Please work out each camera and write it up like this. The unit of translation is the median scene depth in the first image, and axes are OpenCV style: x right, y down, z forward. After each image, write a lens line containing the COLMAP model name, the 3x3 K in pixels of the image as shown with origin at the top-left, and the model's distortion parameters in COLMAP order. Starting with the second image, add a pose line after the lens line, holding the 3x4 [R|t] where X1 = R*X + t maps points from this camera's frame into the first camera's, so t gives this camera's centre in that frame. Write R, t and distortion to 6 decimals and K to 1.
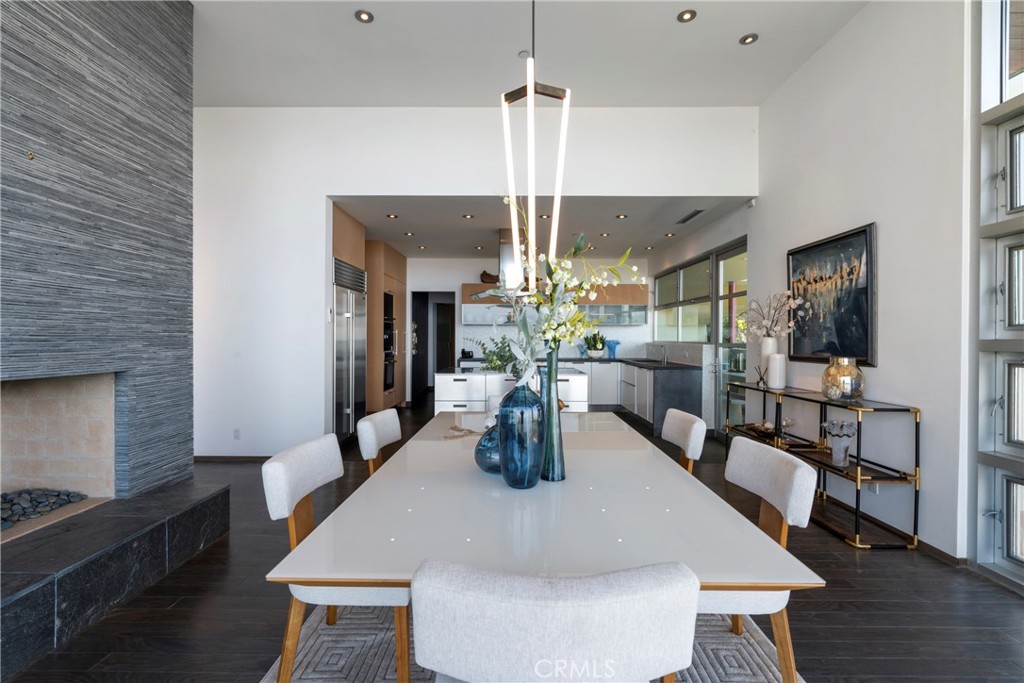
lens RADIAL K [[461.8, 0, 512.0], [0, 461.8, 341.5], [0, 0, 1]] dist [0.000241, 0.000332]
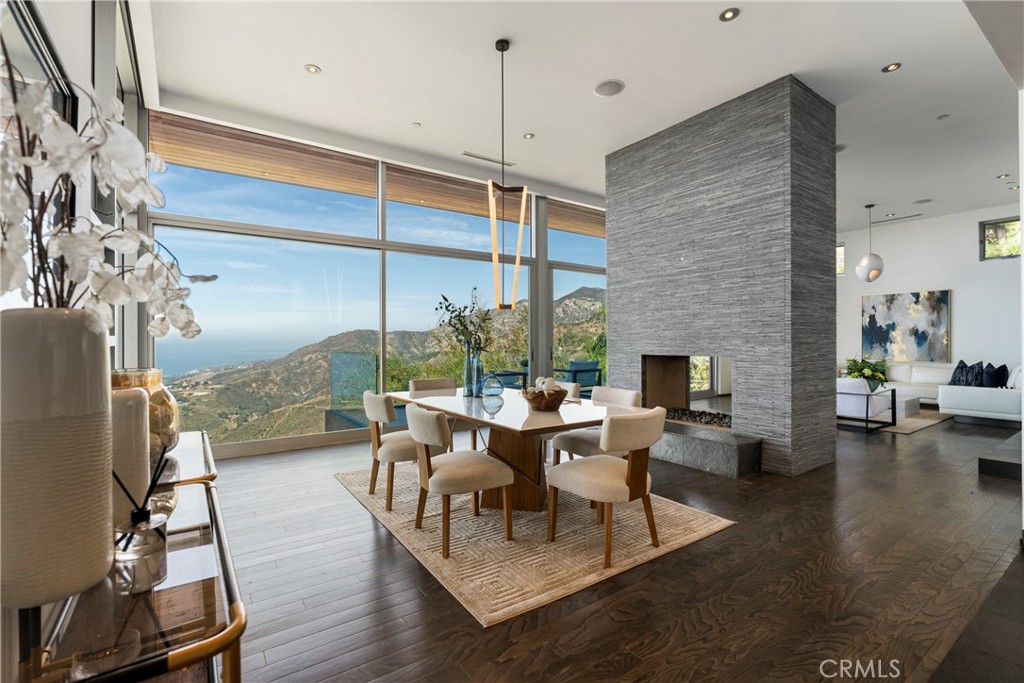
lens RADIAL K [[461.8, 0, 512.0], [0, 461.8, 341.5], [0, 0, 1]] dist [0.000241, 0.000332]
pose [[-0.817762, 0.000217, -0.575557, 0.704998], [-0.003566, 0.999979, 0.005444, -0.000062], [0.575546, 0.006505, -0.817744, 1.708241]]
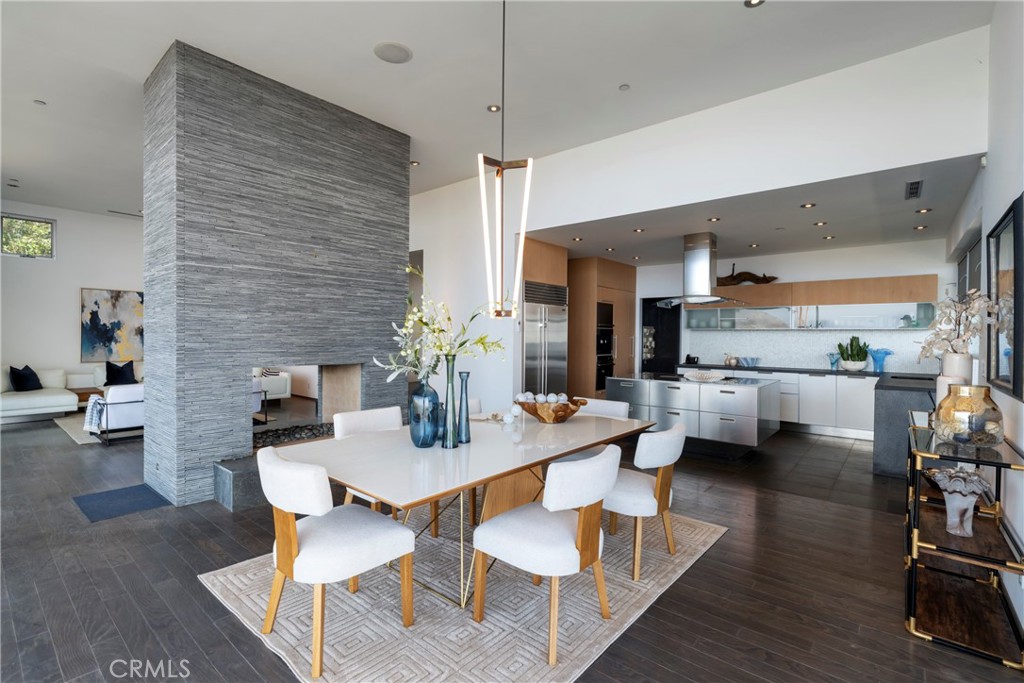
lens RADIAL K [[470.1, 0, 512.0], [0, 470.1, 341.5], [0, 0, 1]] dist [-0.000618, 0.000359]
pose [[0.768247, 0.011796, -0.640045, 0.673104], [-0.011970, 0.999920, 0.004060, -0.030481], [0.640042, 0.004543, 0.768326, -0.022688]]
